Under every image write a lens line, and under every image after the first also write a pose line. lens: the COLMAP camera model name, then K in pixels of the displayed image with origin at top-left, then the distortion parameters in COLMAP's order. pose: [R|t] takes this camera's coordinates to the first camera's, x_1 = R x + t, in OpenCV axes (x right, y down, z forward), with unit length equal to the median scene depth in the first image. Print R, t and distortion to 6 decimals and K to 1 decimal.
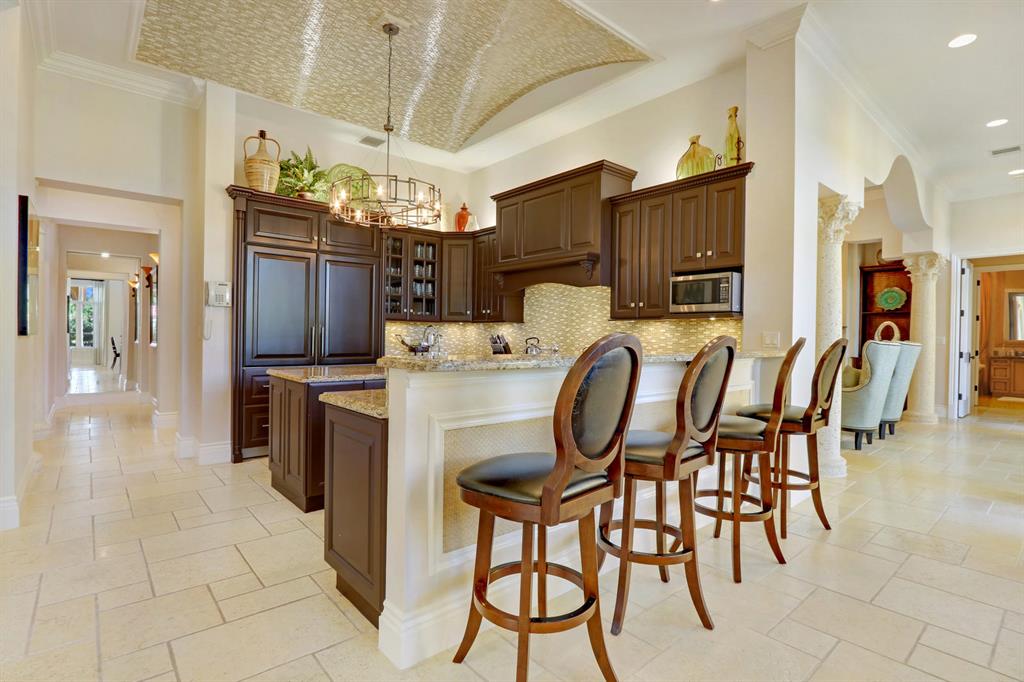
lens RADIAL K [[501.8, 0, 516.2], [0, 501.8, 336.5], [0, 0, 1]] dist [-0.018123, 0.000416]
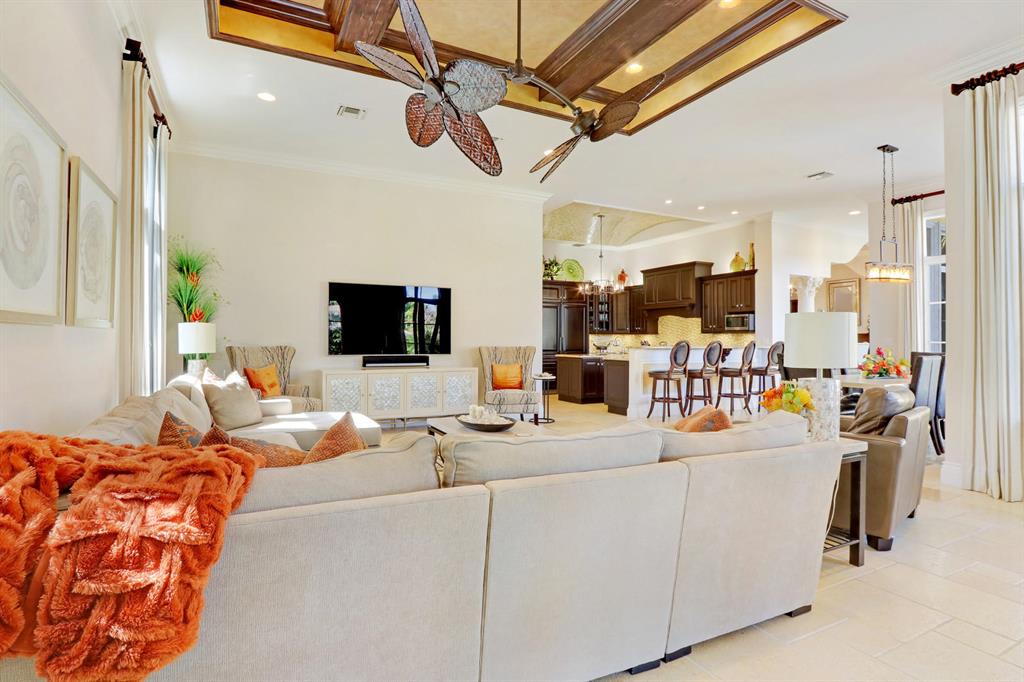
lens RADIAL K [[501.8, 0, 495.4], [0, 501.8, 325.4], [0, 0, 1]] dist [-0.018123, 0.000416]
pose [[0.960008, -0.015174, -0.279561, -0.056830], [0.005835, 0.999398, -0.034207, 0.002435], [0.279912, 0.031207, 0.959518, -1.227818]]
